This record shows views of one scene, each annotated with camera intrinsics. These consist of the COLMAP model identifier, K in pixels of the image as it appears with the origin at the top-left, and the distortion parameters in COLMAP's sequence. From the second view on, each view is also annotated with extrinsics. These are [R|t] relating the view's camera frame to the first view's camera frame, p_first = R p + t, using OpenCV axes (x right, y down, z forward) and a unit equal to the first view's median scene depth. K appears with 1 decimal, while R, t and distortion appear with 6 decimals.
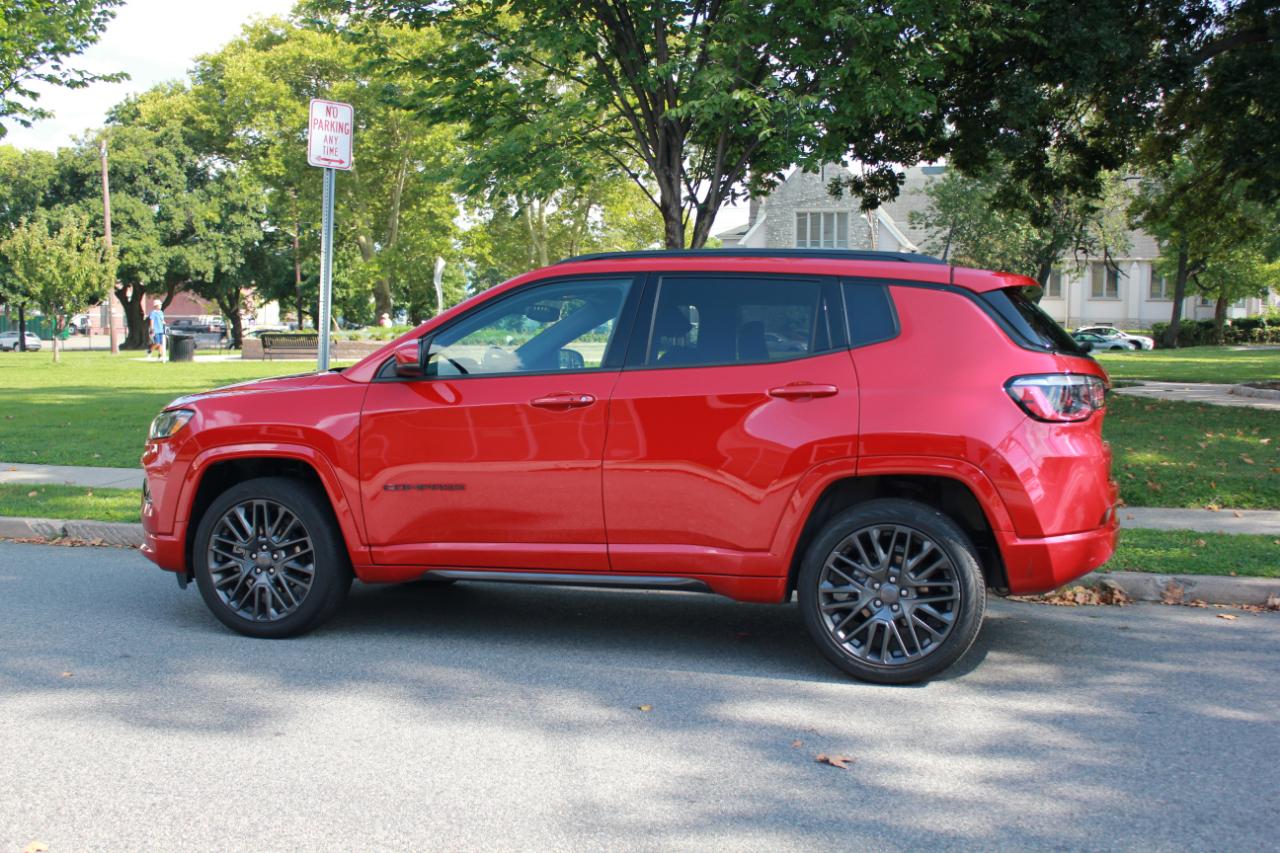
lens RADIAL K [[1414.3, 0, 645.9], [0, 1414.3, 432.7], [0, 0, 1]] dist [-0.055085, 0.000000]
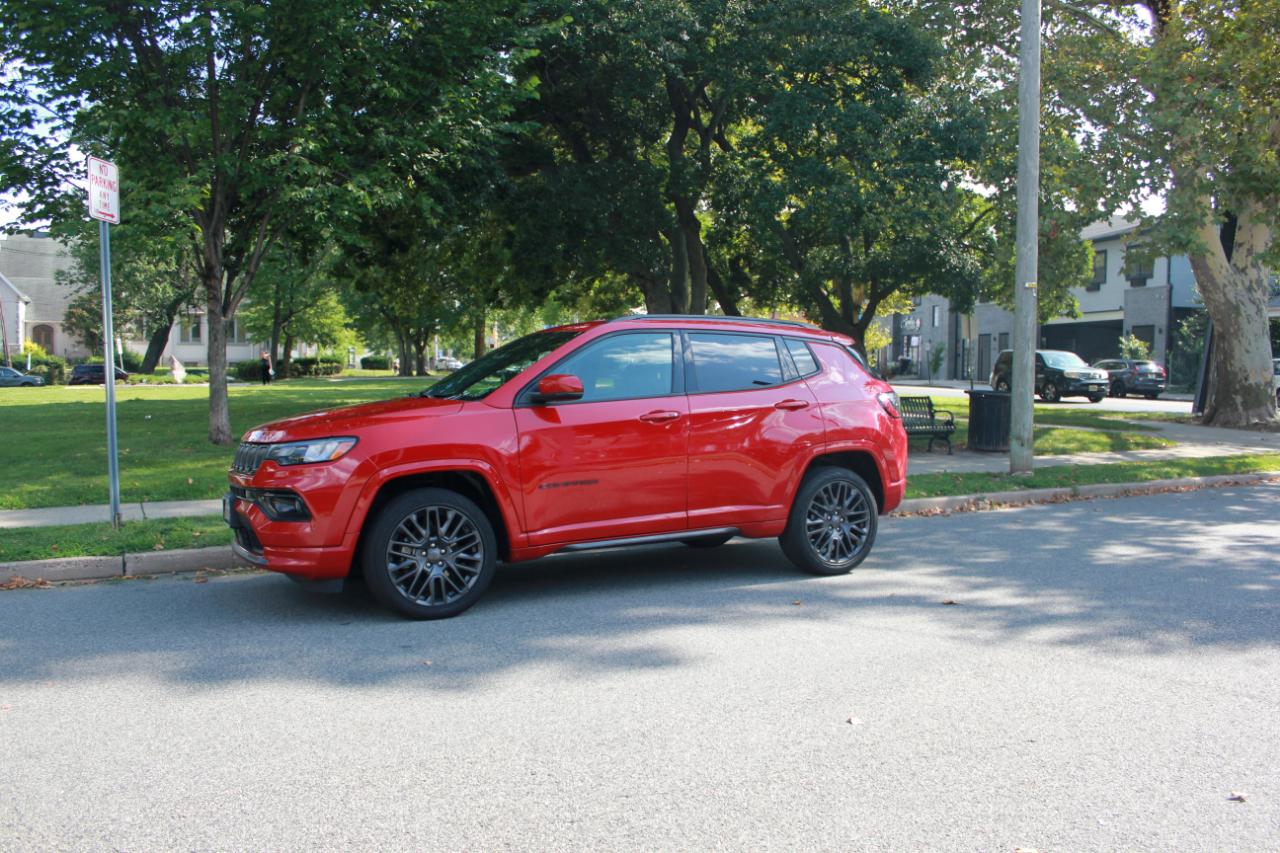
lens RADIAL K [[1086.7, 0, 656.6], [0, 1086.7, 430.2], [0, 0, 1]] dist [-0.125007, 0.064451]
pose [[0.706577, -0.042635, 0.706350, -0.666565], [0.052462, 0.998592, 0.007796, -0.013082], [-0.705688, 0.031548, 0.707820, 0.165542]]
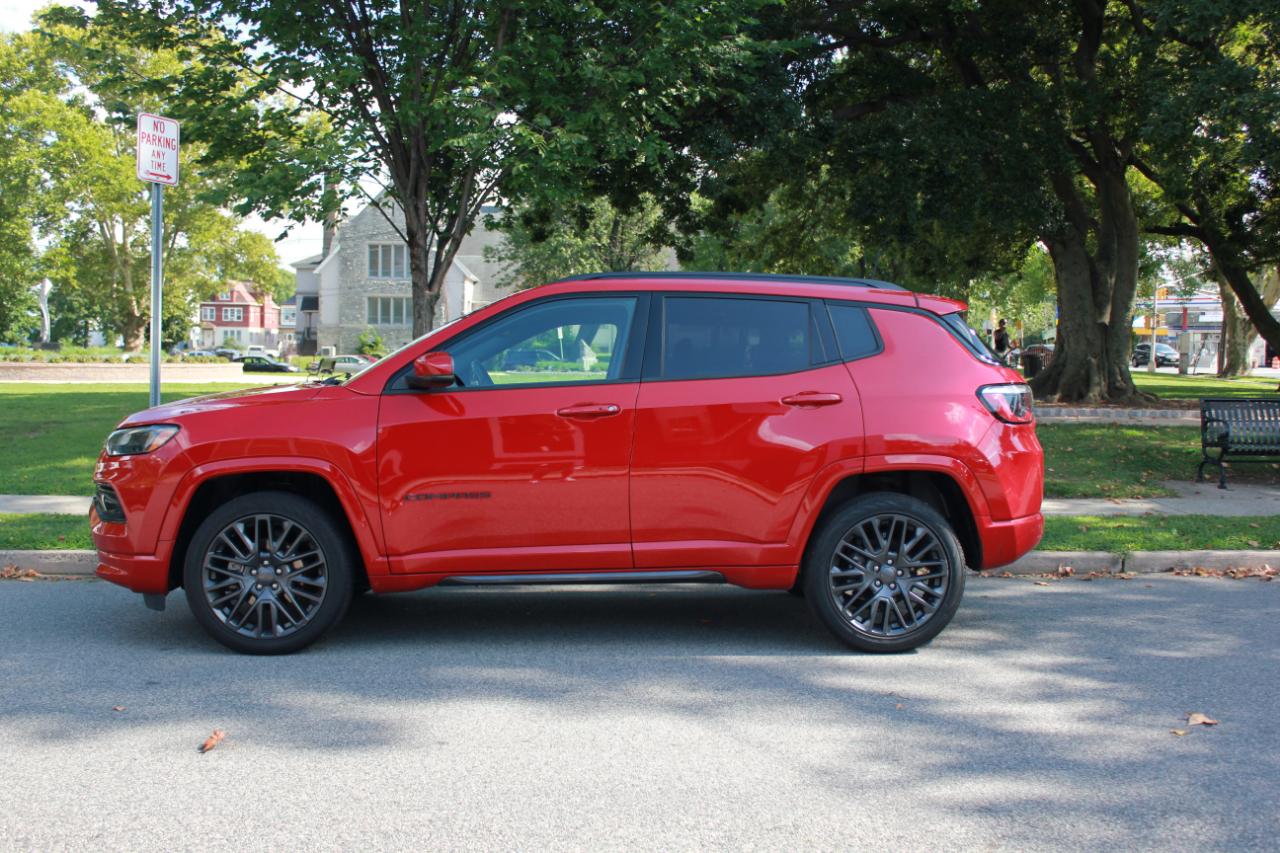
lens RADIAL K [[1297.7, 0, 647.7], [0, 1297.7, 434.3], [0, 0, 1]] dist [-0.068781, 0.000000]
pose [[0.942220, -0.016069, 0.334610, -0.269122], [0.019735, 0.999777, -0.007560, 0.002986], [-0.334413, 0.013727, 0.942326, 0.050717]]
